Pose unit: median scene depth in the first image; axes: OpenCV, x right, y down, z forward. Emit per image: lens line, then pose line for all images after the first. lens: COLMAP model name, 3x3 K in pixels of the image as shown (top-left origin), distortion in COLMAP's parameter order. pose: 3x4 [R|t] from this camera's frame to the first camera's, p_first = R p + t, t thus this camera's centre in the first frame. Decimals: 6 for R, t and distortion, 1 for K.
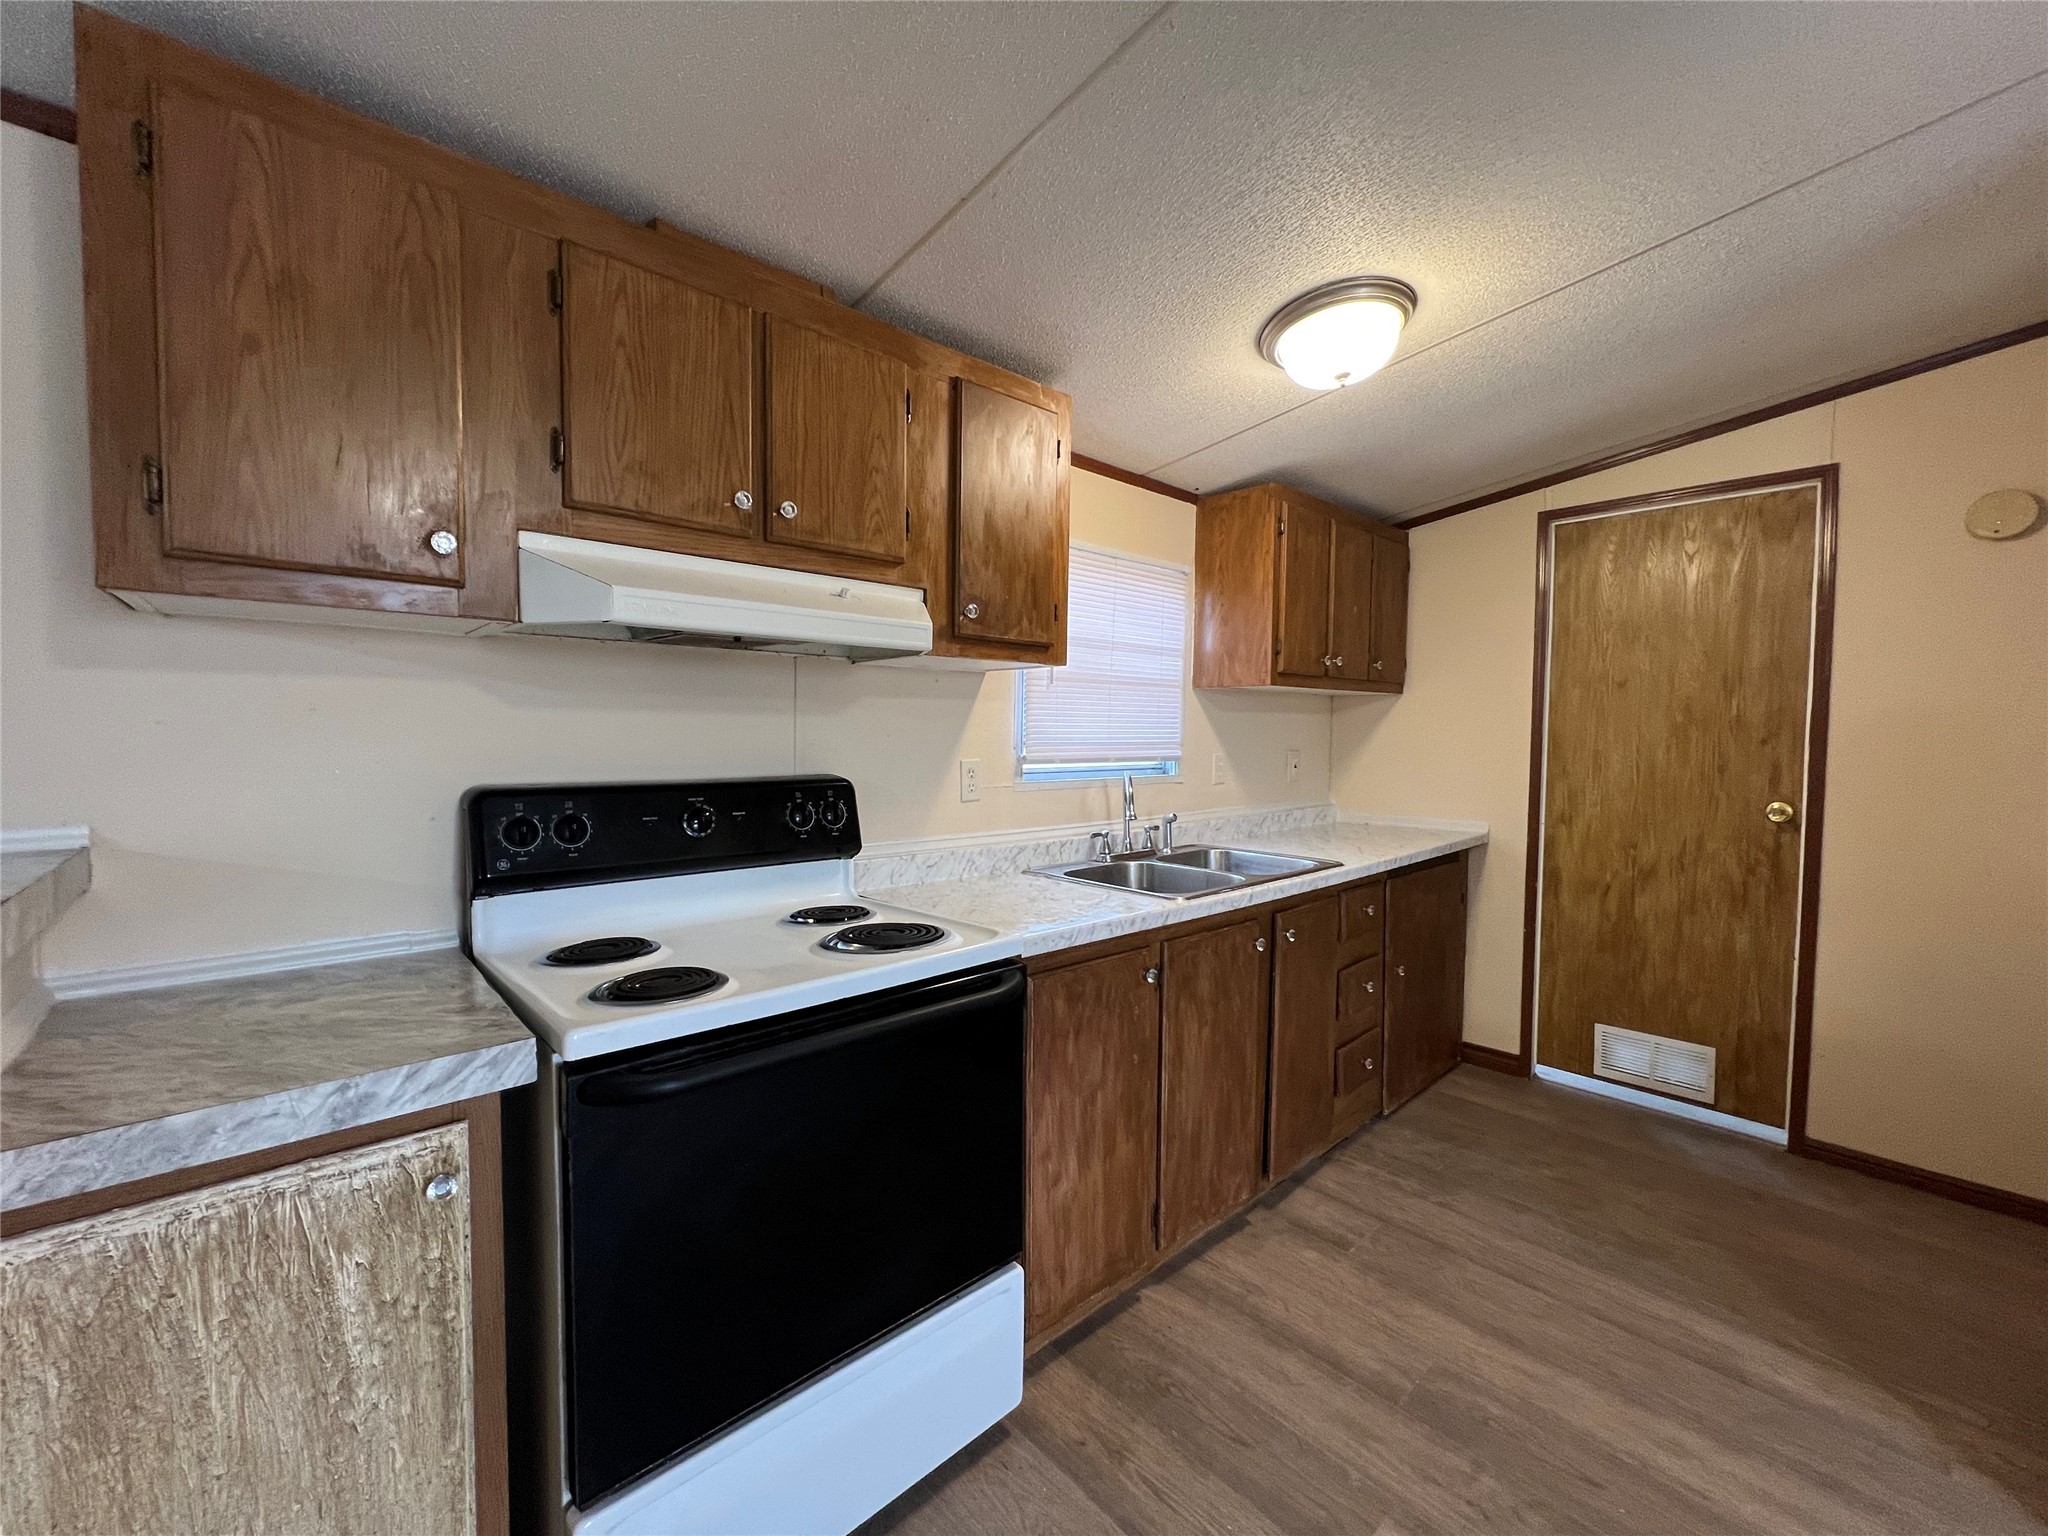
lens RADIAL K [[819.8, 0, 1017.1], [0, 819.8, 766.6], [0, 0, 1]] dist [-0.003525, 0.000490]
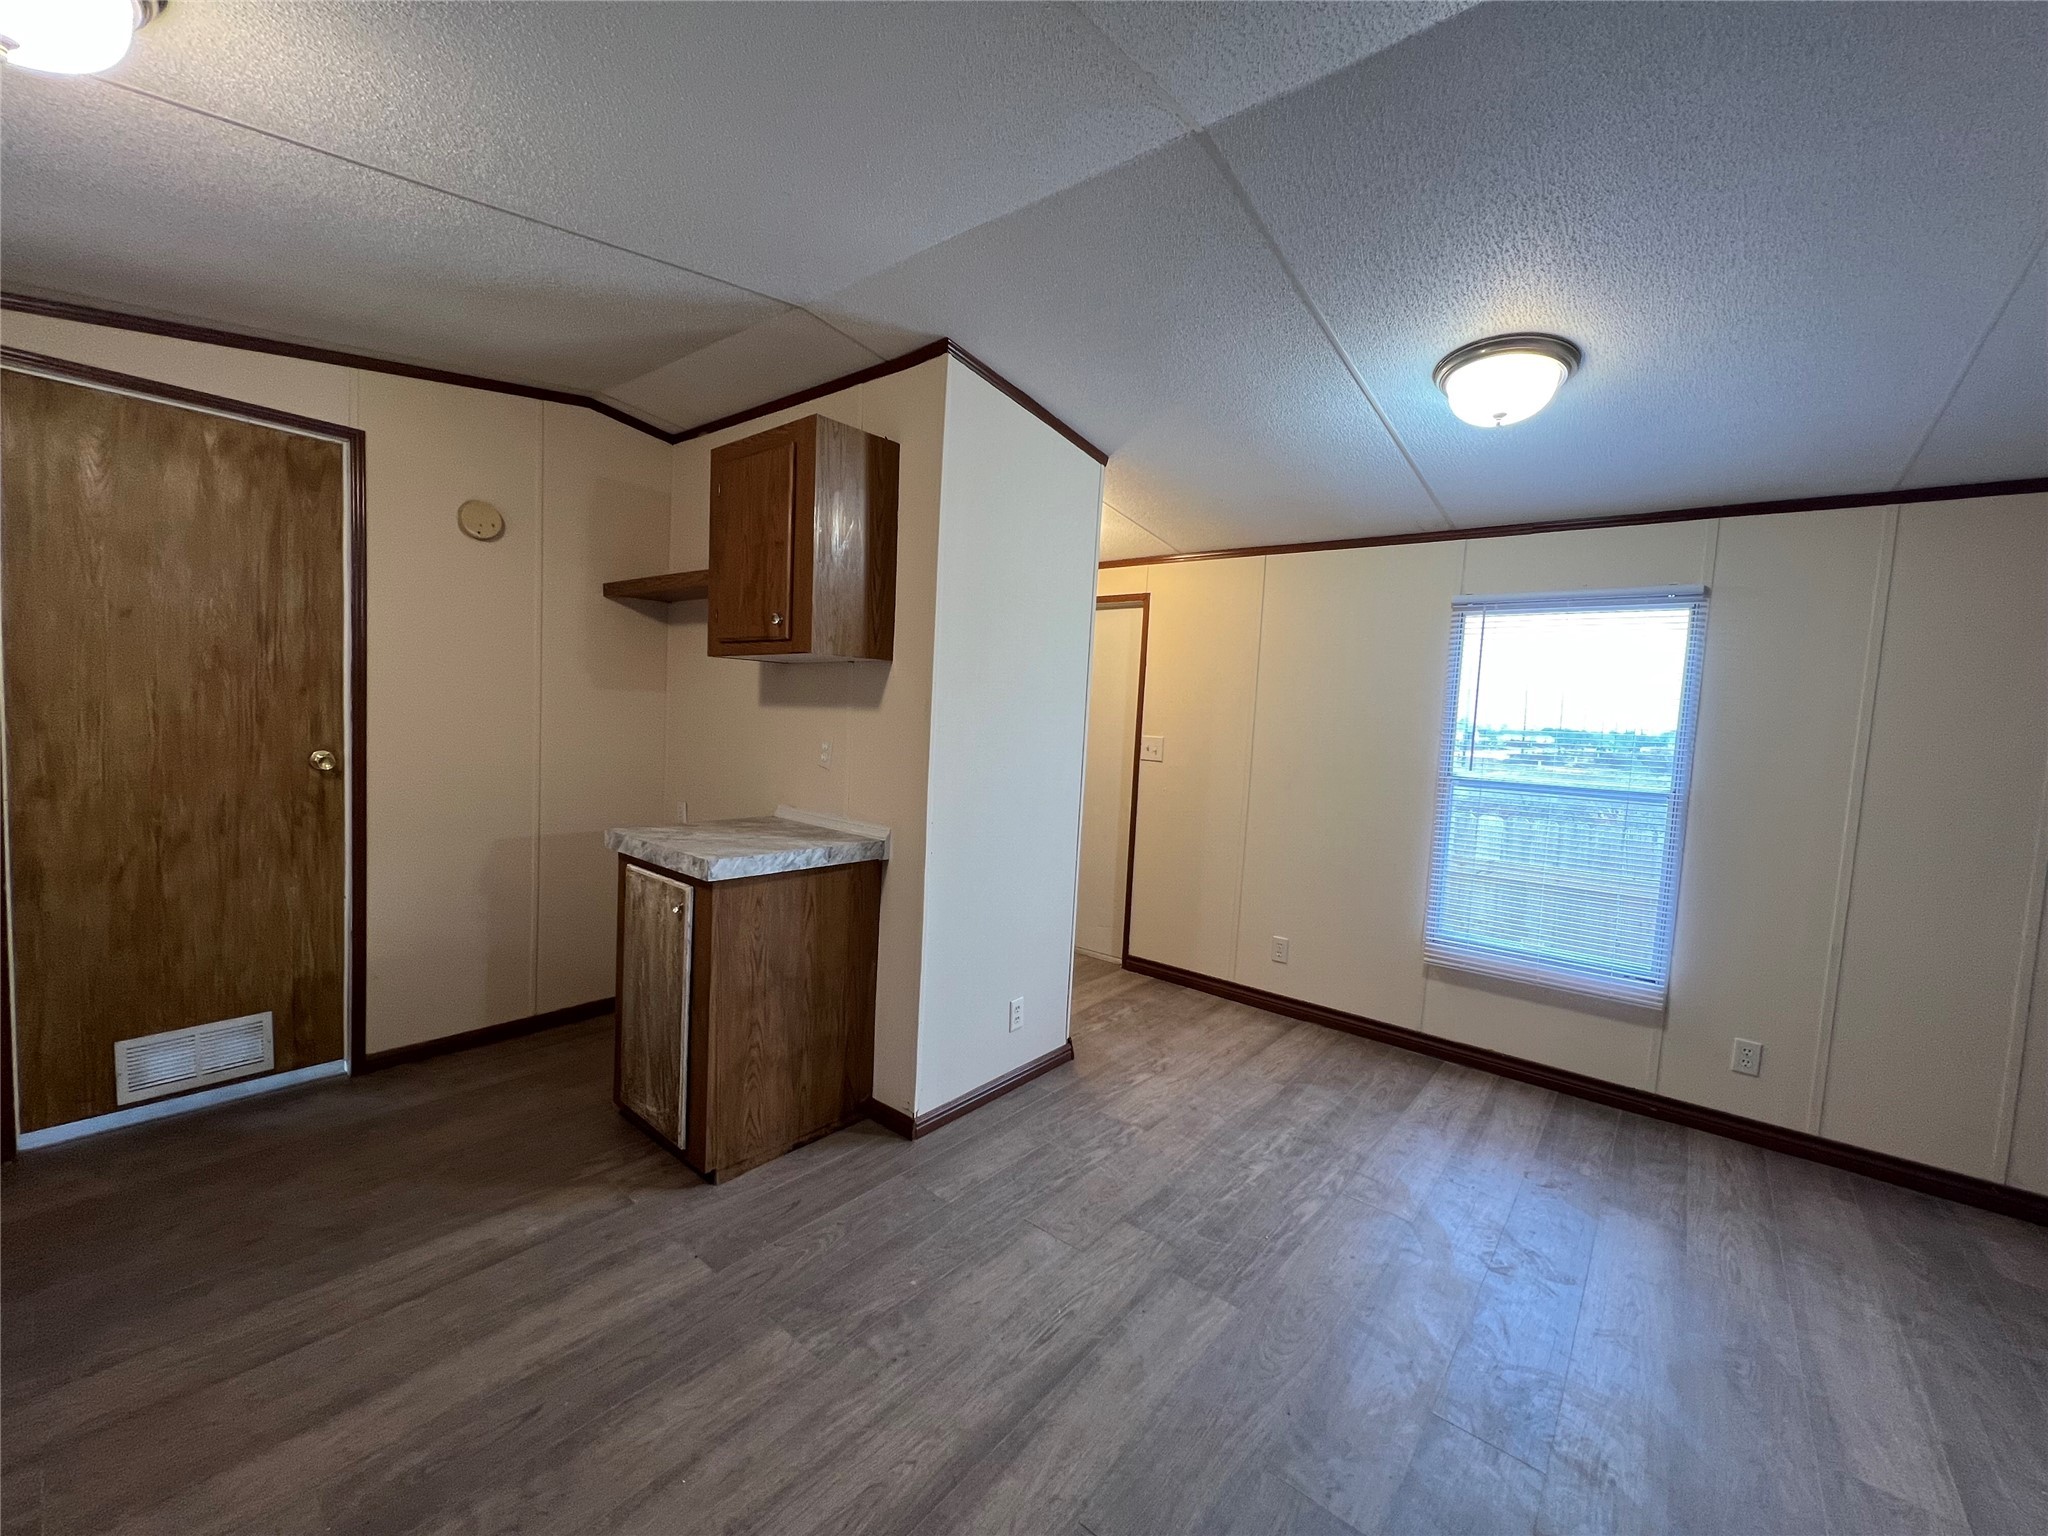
lens RADIAL K [[819.8, 0, 1015.8], [0, 819.8, 768.2], [0, 0, 1]] dist [-0.003525, 0.000490]
pose [[-0.144235, -0.086291, 0.985774, -0.193619], [-0.009607, 0.996266, 0.085804, -0.029538], [-0.989497, 0.002906, -0.144525, 0.284441]]
